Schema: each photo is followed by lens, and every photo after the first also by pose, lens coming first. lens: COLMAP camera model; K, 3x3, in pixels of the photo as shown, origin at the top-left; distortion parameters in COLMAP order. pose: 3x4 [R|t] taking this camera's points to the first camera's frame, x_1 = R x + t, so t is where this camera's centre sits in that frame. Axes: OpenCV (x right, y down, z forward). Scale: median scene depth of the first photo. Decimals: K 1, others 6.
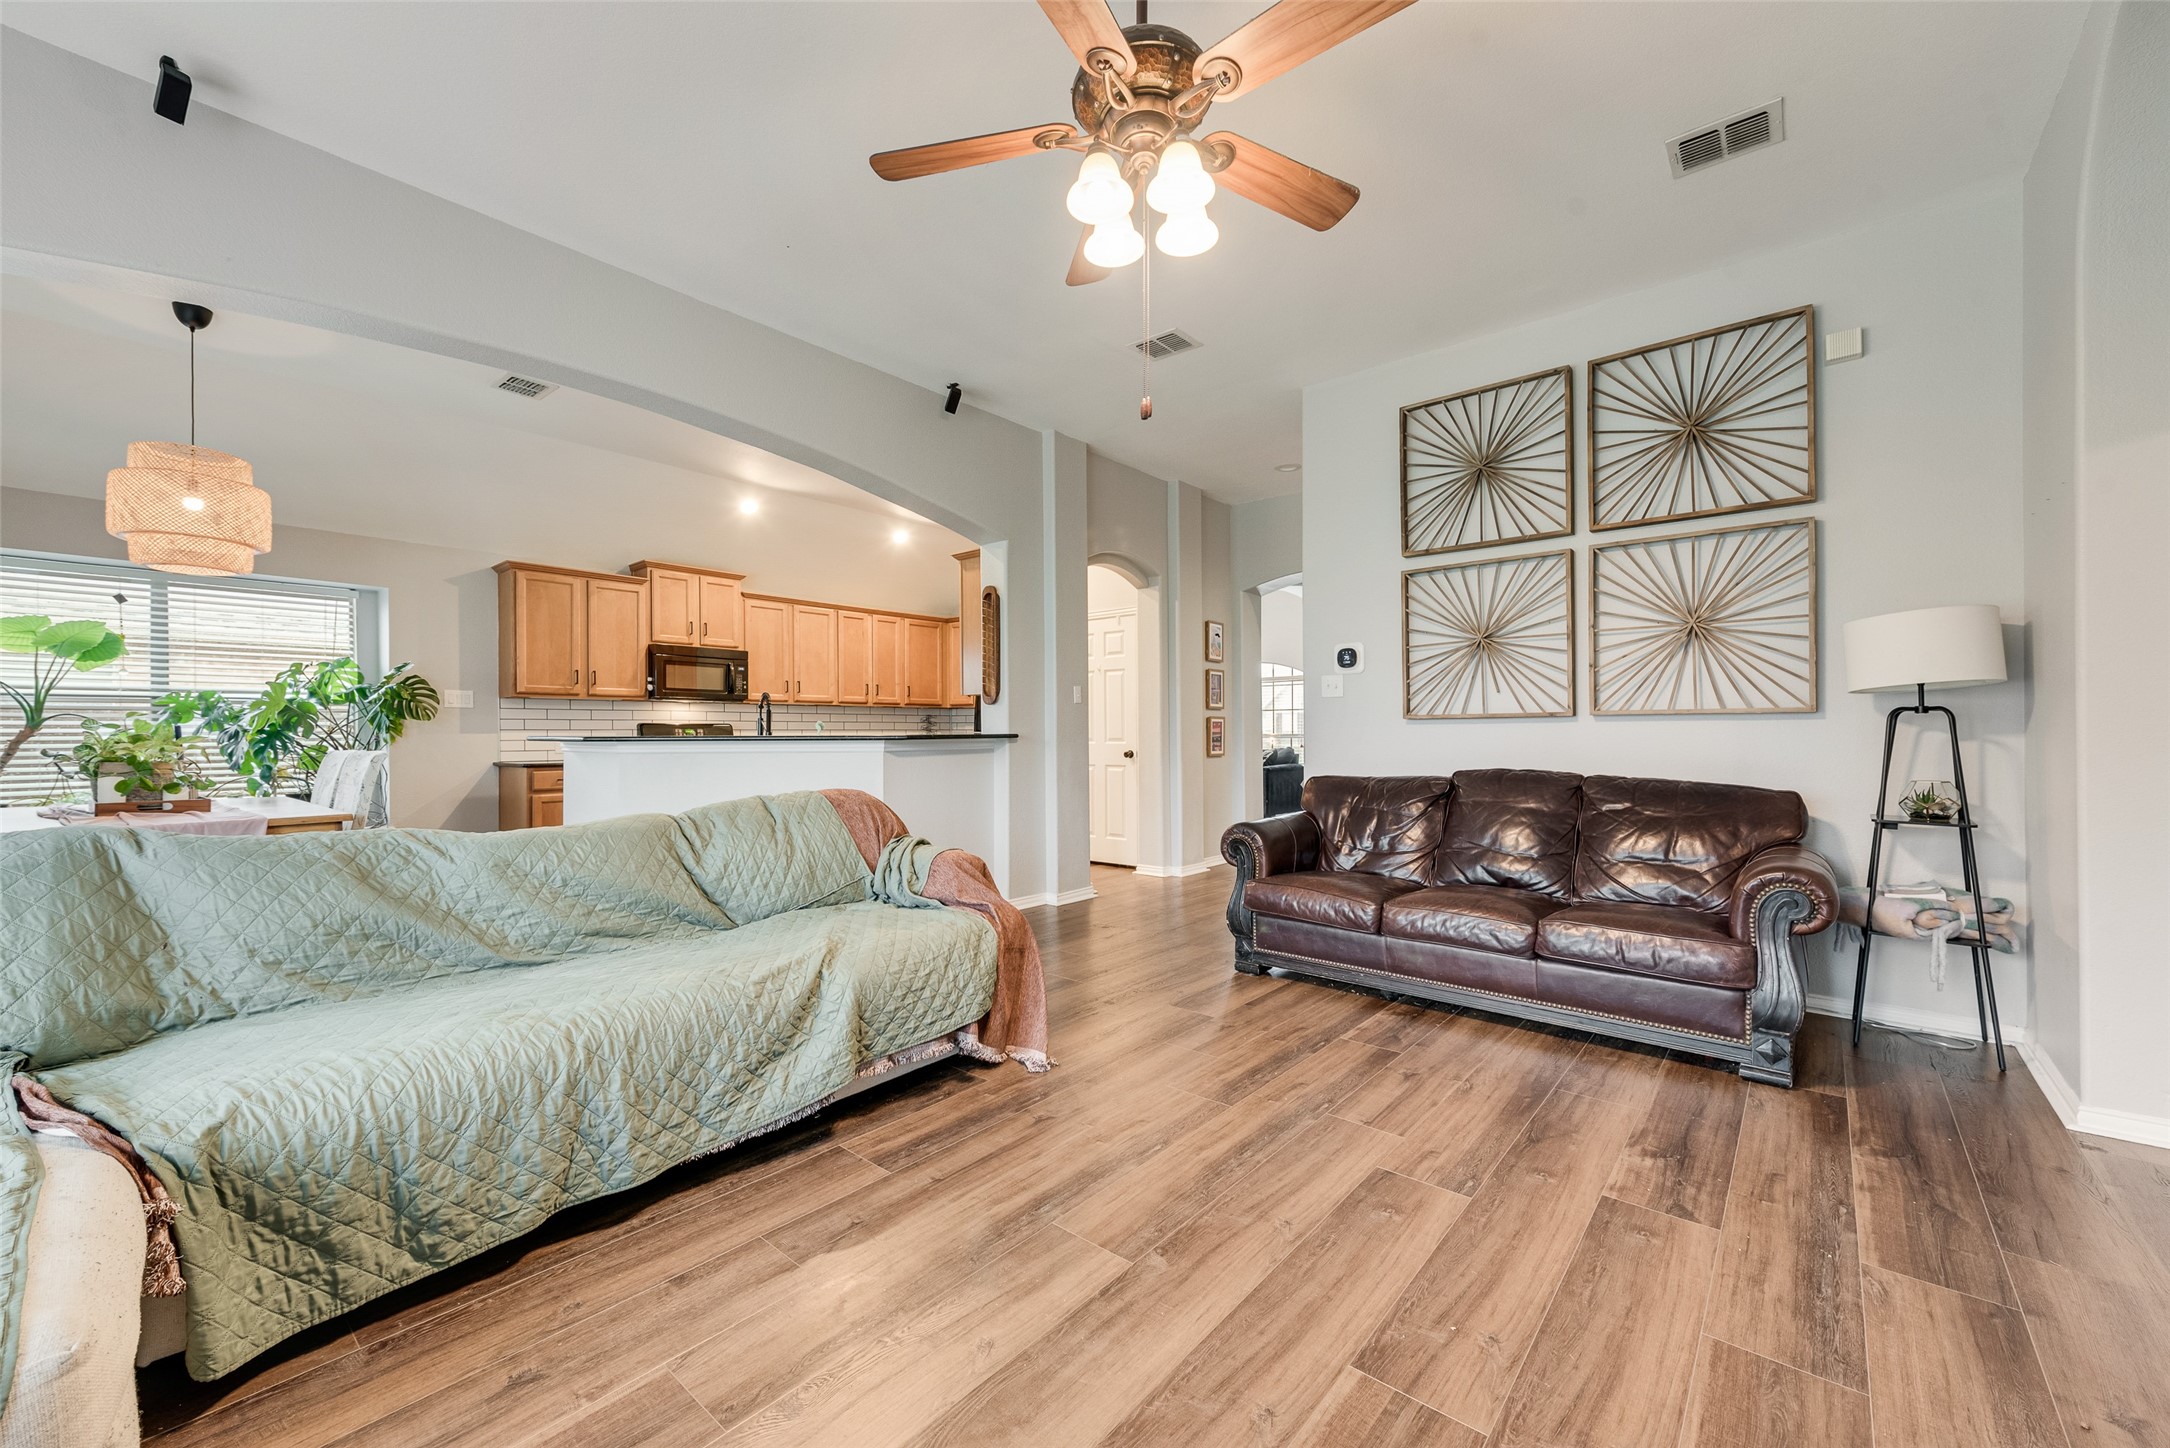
lens RADIAL K [[849.5, 0, 1086.4], [0, 849.5, 737.9], [0, 0, 1]] dist [0.002178, -0.000053]
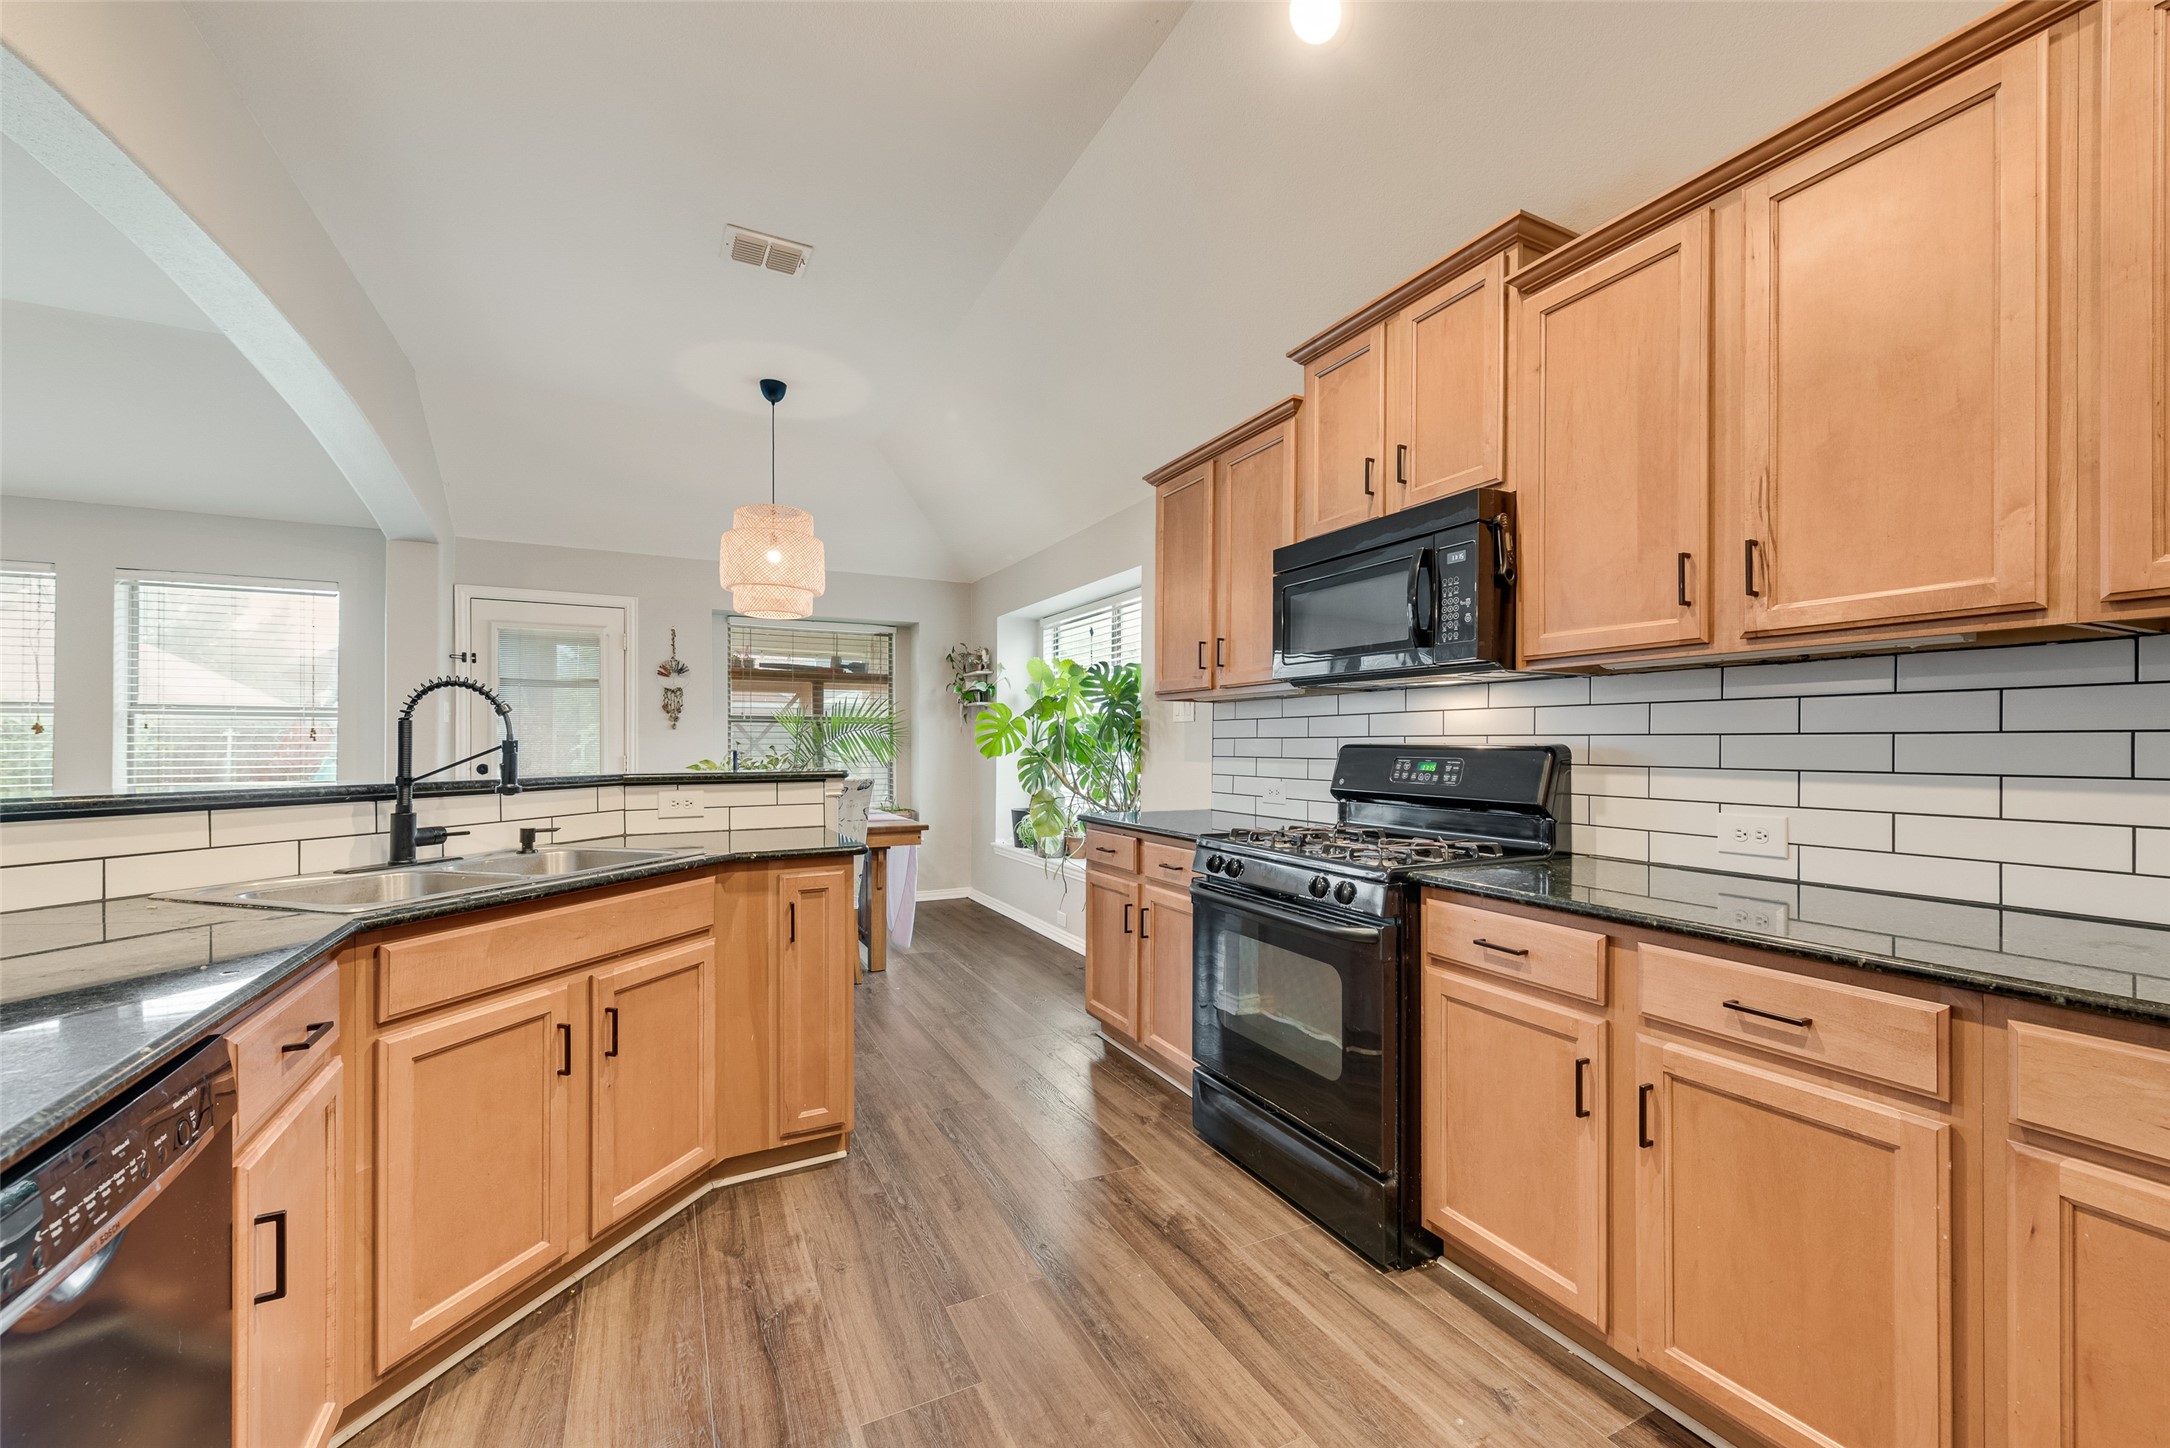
lens RADIAL K [[849.5, 0, 1086.4], [0, 849.5, 737.9], [0, 0, 1]] dist [0.002178, -0.000053]
pose [[-0.383076, -0.003446, -0.923711, -0.163317], [-0.006145, 0.999980, -0.001182, -0.034118], [0.923697, 0.005223, -0.383089, 1.890459]]
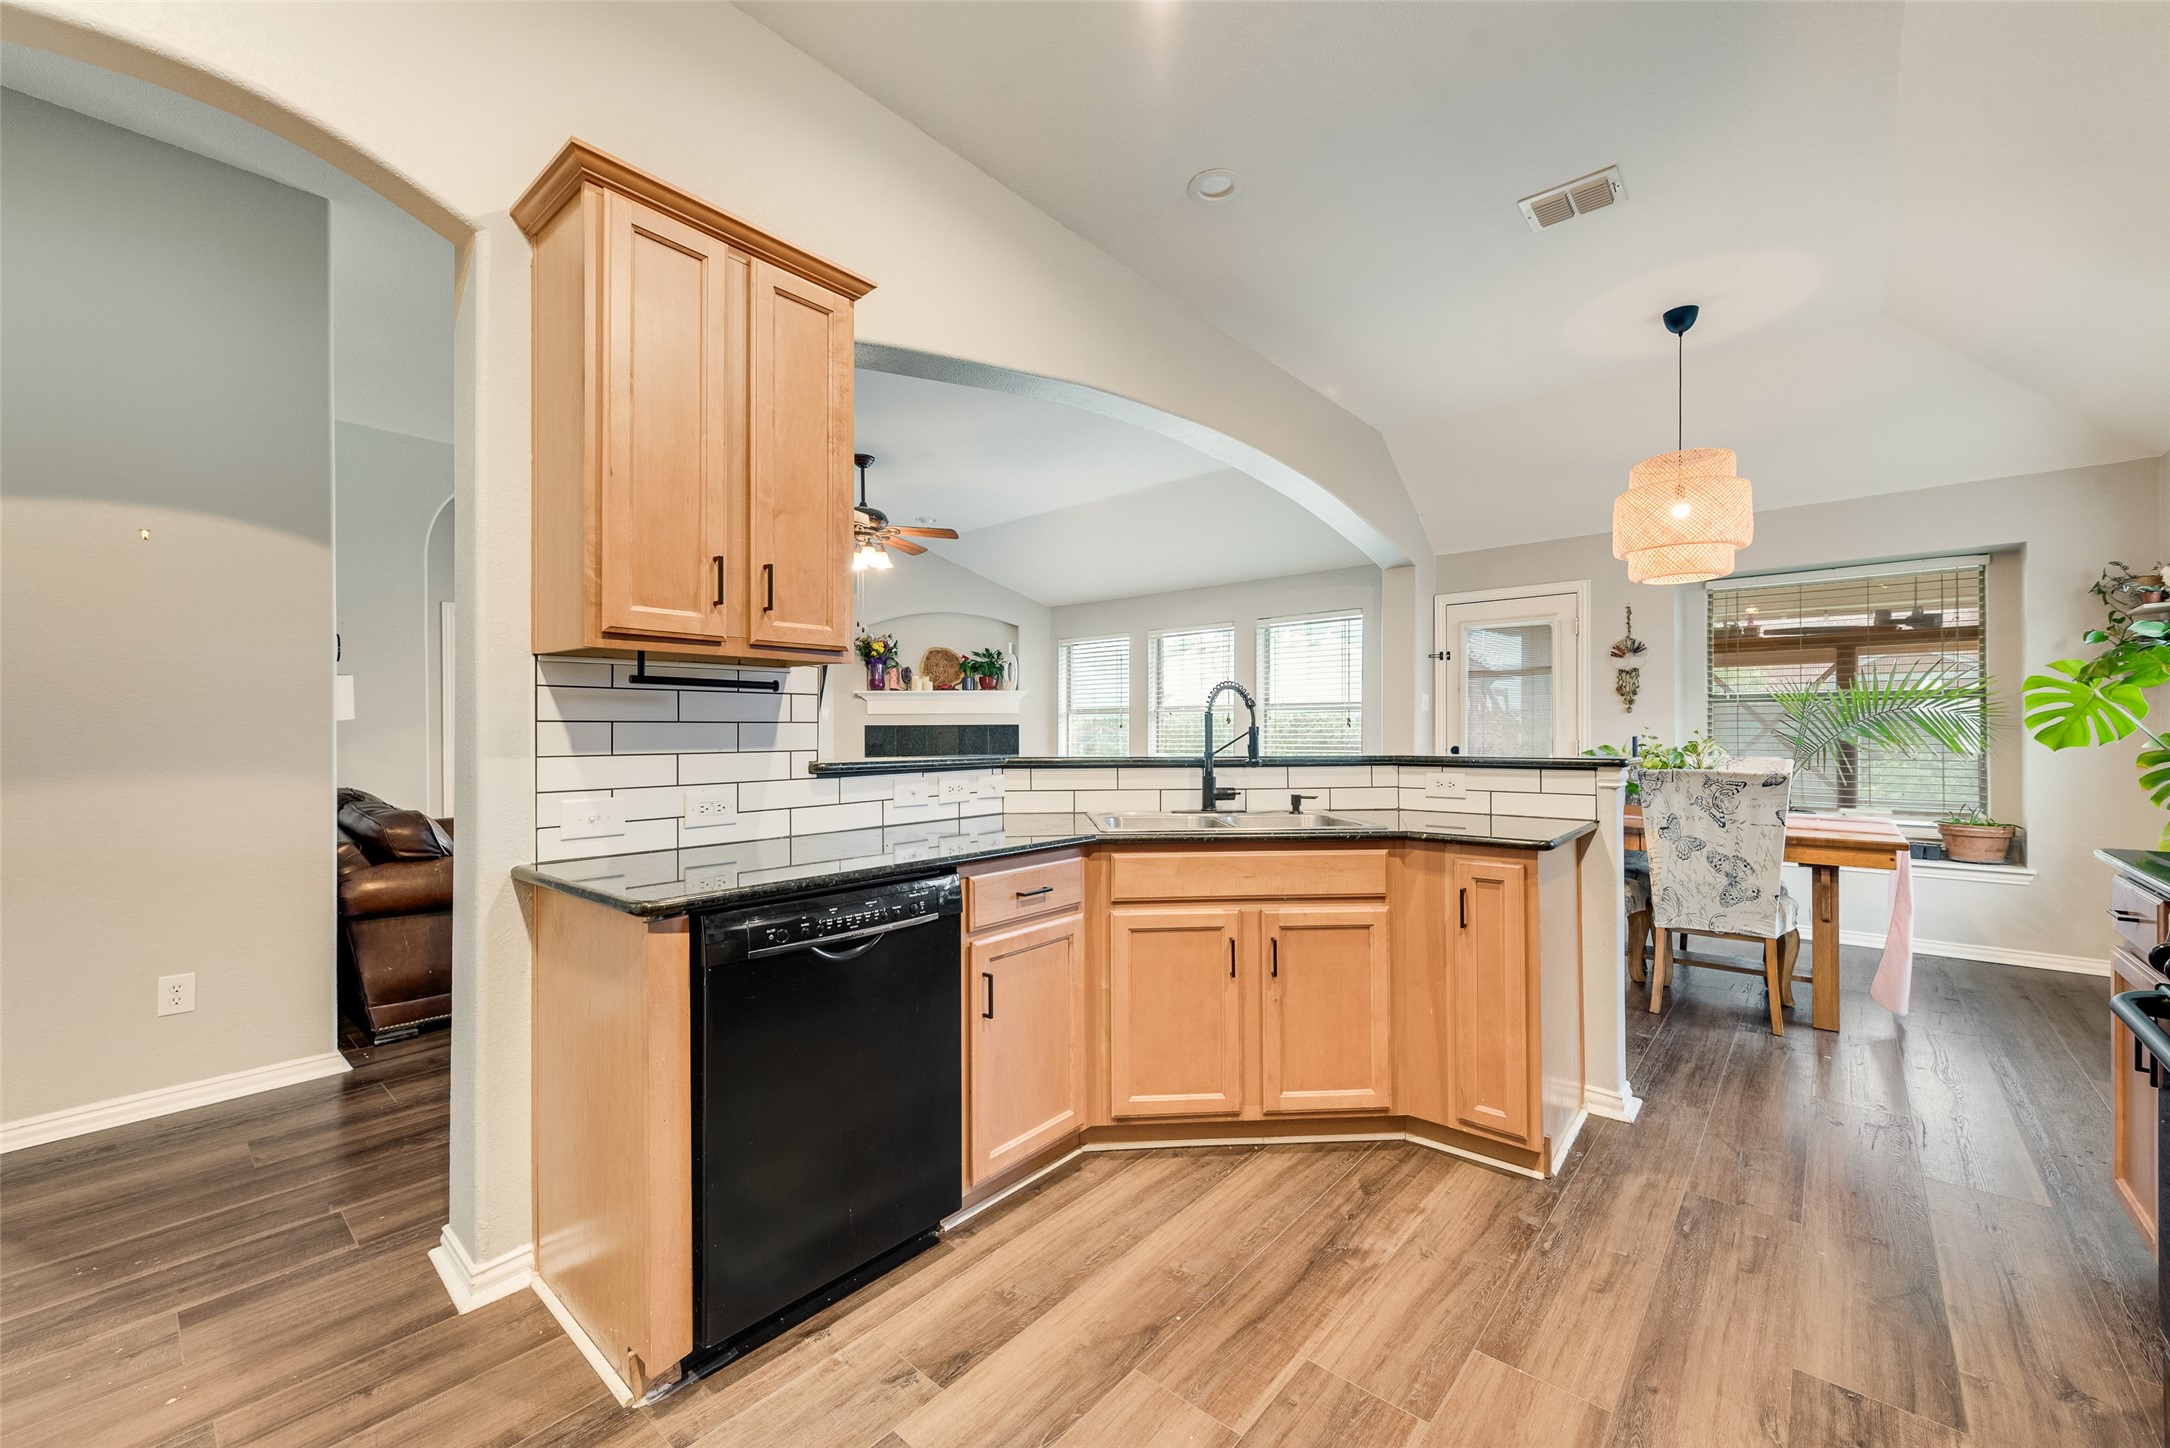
lens RADIAL K [[849.9, 0, 1085.0], [0, 849.9, 724.0], [0, 0, 1]] dist [0.008900, -0.000276]
pose [[-0.999927, 0.006843, 0.010003, -0.379011], [0.006848, 0.999976, 0.000448, -0.034741], [-0.010000, 0.000517, -0.999950, 2.070306]]
